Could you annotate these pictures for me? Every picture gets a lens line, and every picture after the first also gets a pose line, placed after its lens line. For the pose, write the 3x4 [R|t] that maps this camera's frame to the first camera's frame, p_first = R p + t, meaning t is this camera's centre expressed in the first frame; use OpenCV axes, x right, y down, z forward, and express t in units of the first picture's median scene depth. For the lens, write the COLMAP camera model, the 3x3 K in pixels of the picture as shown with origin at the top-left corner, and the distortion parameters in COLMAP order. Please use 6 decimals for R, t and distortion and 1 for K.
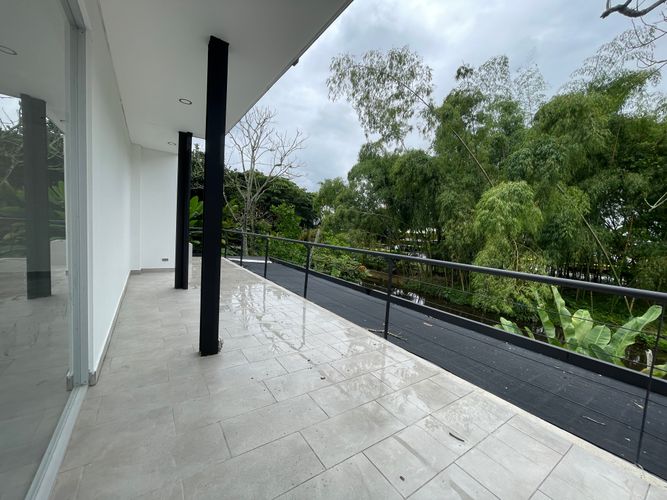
lens RADIAL K [[263.3, 0, 335.6], [0, 263.3, 255.5], [0, 0, 1]] dist [-0.000194, -0.000042]
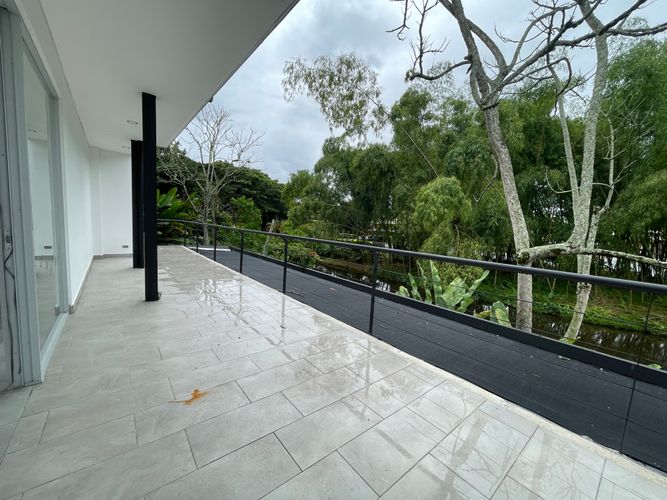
lens RADIAL K [[268.0, 0, 332.3], [0, 268.0, 250.2], [0, 0, 1]] dist [-0.000020, -0.000084]
pose [[0.997445, -0.014424, 0.069971, 0.067385], [0.013780, 0.999858, 0.009678, 0.013096], [-0.070101, -0.008689, 0.997502, -0.089588]]
